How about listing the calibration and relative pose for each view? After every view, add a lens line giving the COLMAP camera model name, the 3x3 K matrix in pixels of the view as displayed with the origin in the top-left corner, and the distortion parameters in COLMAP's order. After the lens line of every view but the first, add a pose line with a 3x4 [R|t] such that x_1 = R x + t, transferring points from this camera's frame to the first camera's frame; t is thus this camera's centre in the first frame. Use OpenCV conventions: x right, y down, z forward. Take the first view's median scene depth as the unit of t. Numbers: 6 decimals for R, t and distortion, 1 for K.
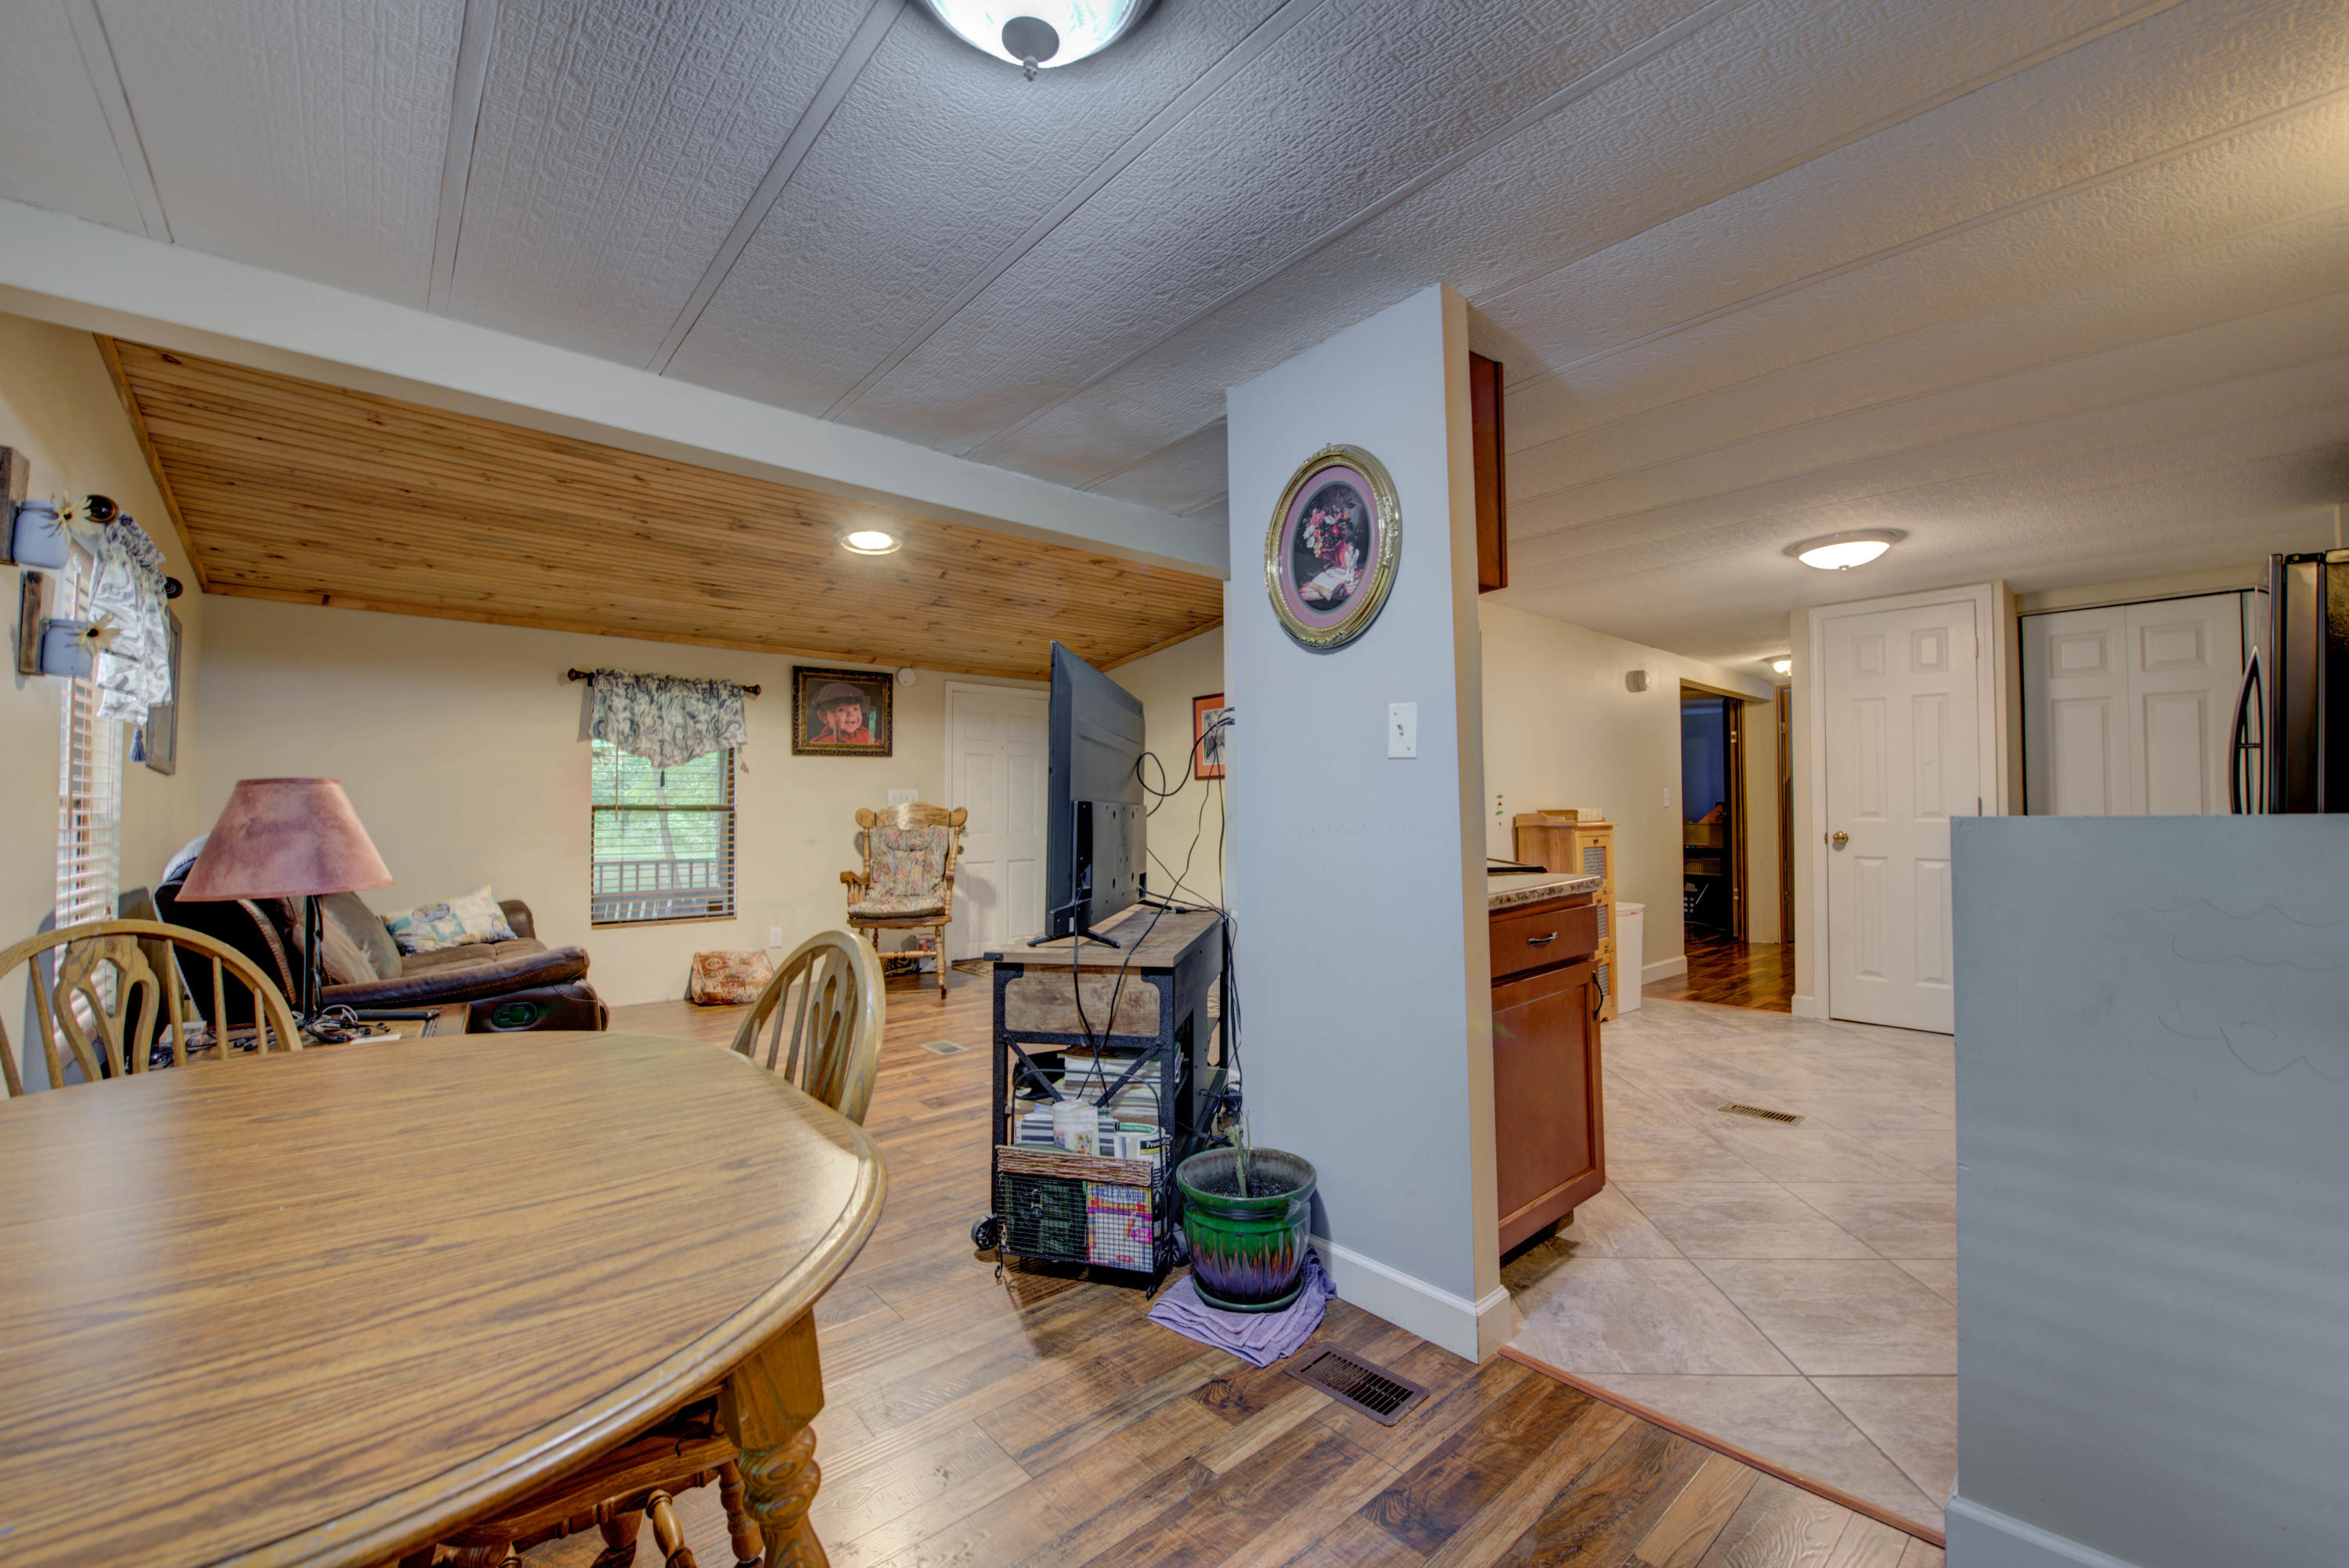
lens RADIAL K [[934.4, 0, 1184.2], [0, 934.4, 785.0], [0, 0, 1]] dist [-0.008093, -0.004287]
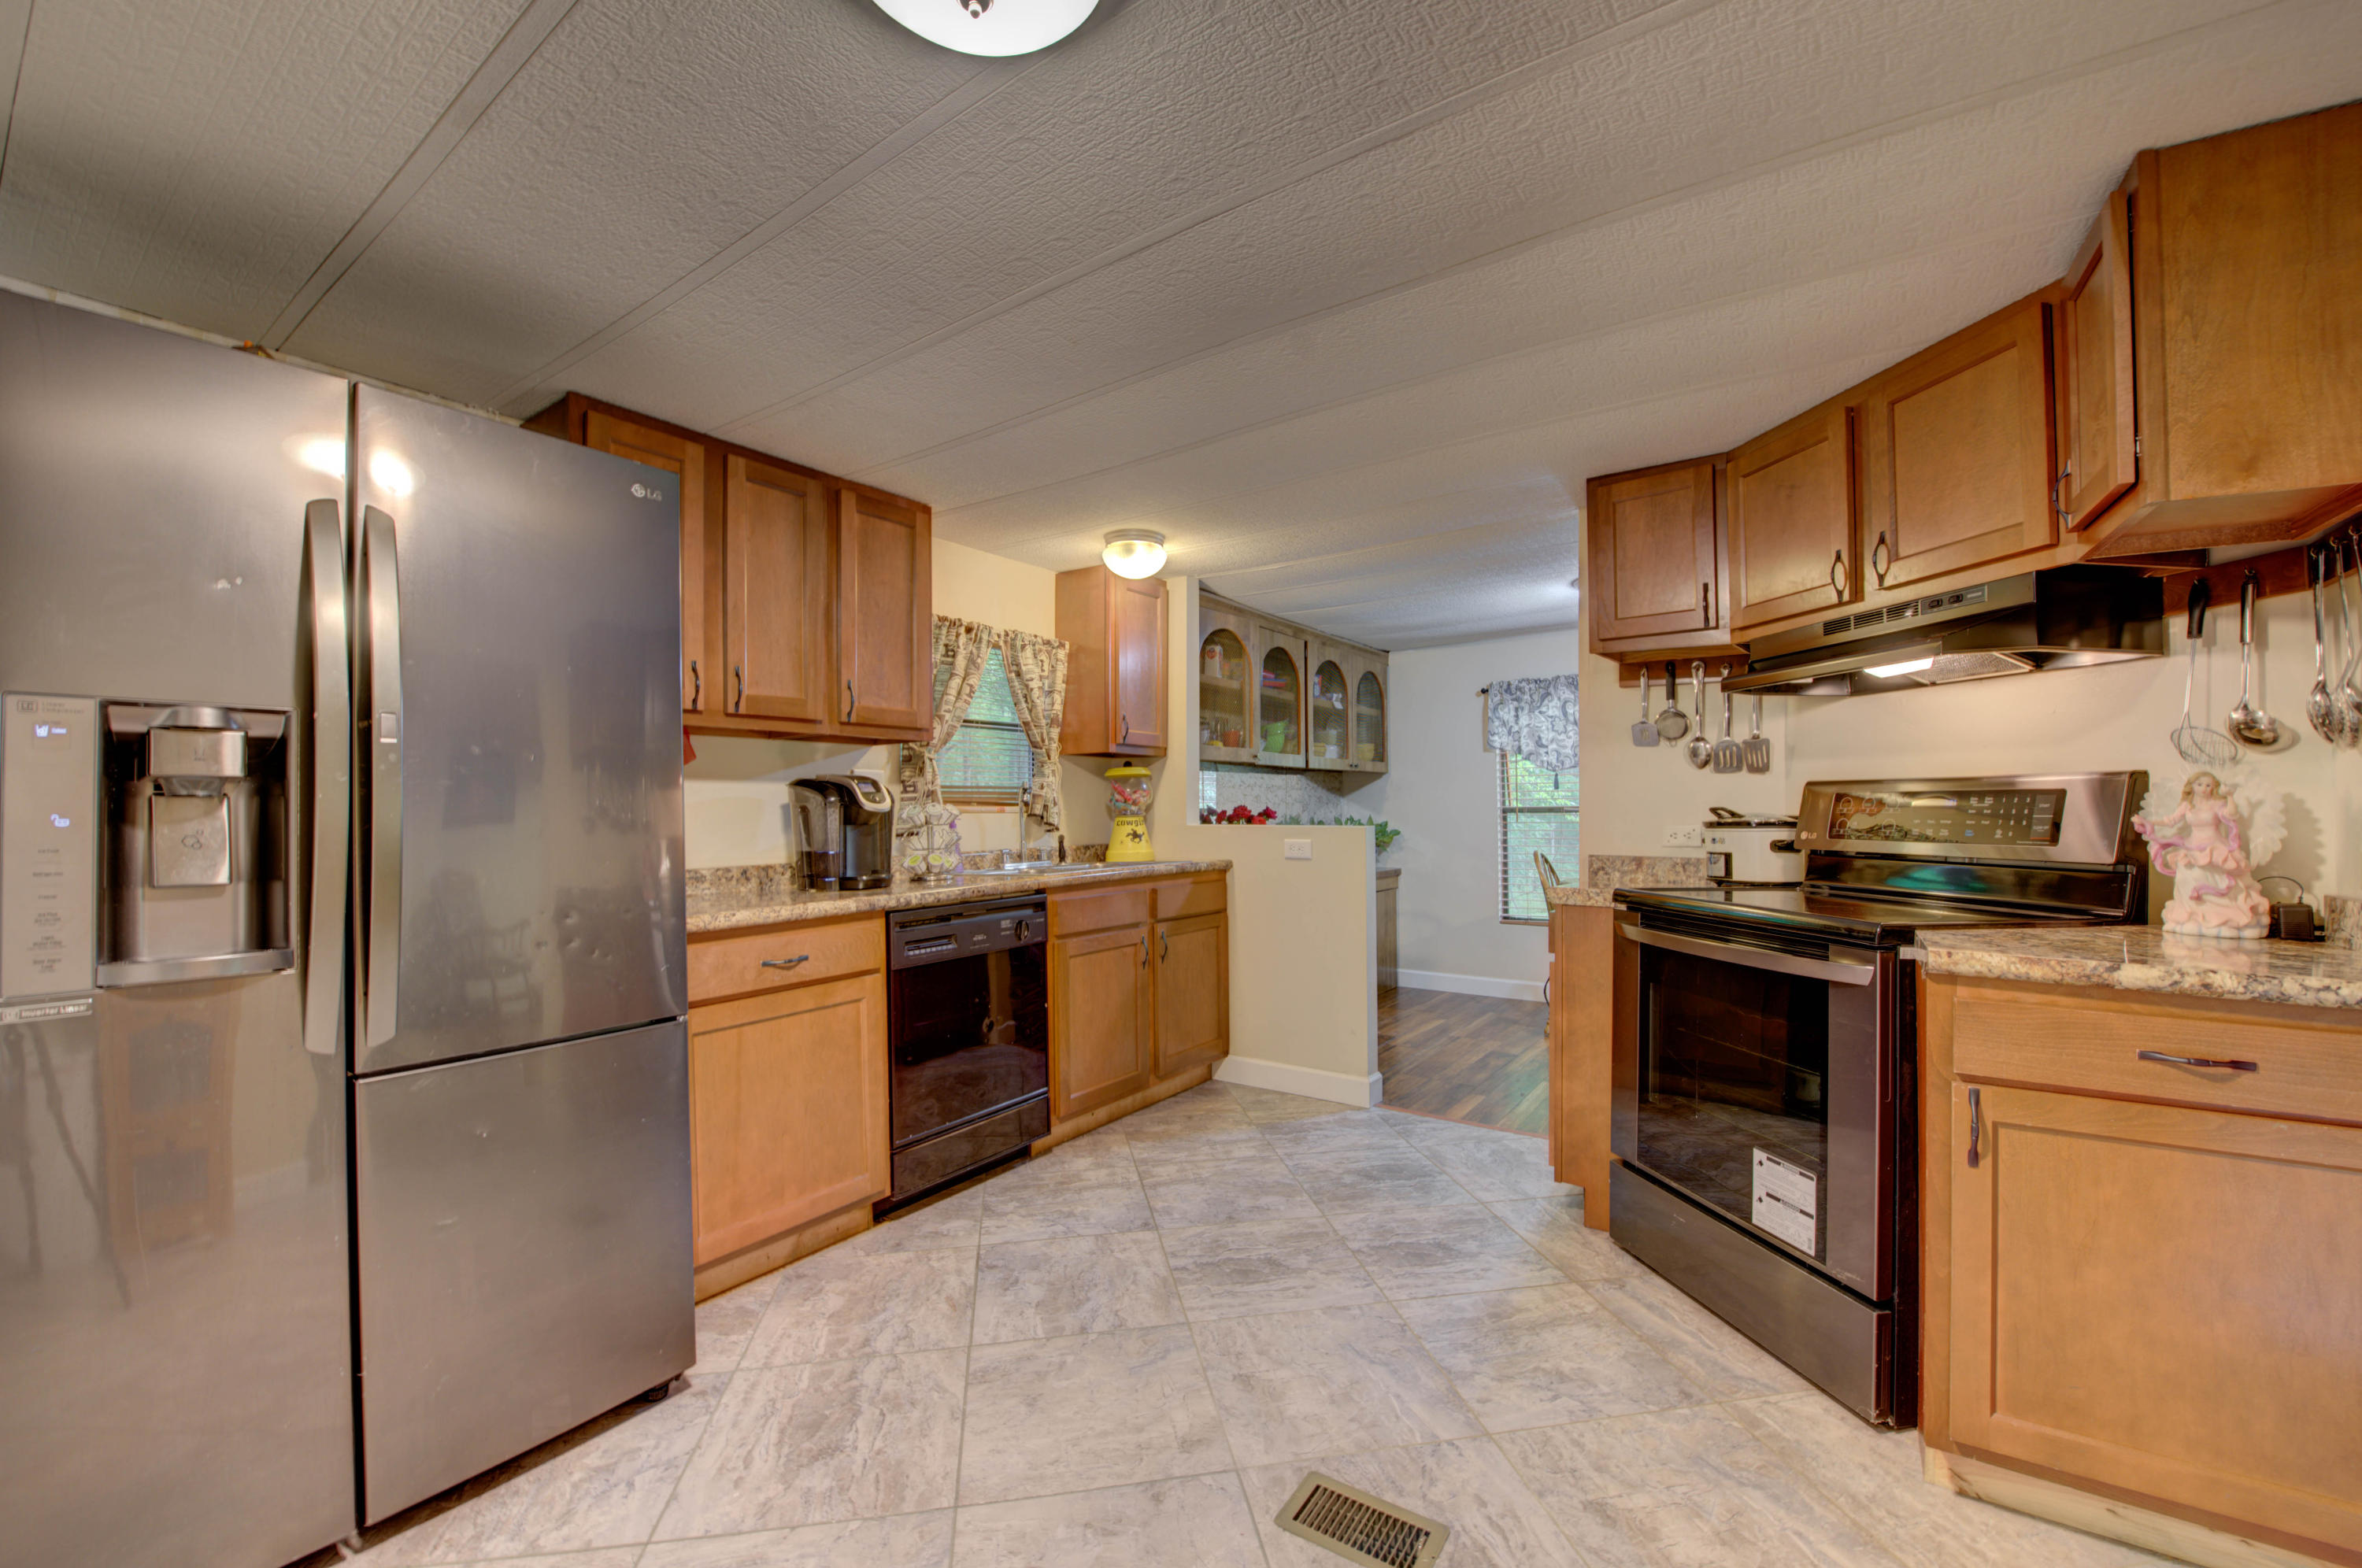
lens RADIAL K [[939.5, 0, 1190.8], [0, 939.5, 785.0], [0, 0, 1]] dist [-0.008093, -0.004287]
pose [[-0.971354, 0.002882, -0.237621, 0.904231], [0.015091, 0.998656, -0.049576, 0.023027], [0.237159, -0.051742, -0.970092, 1.607365]]
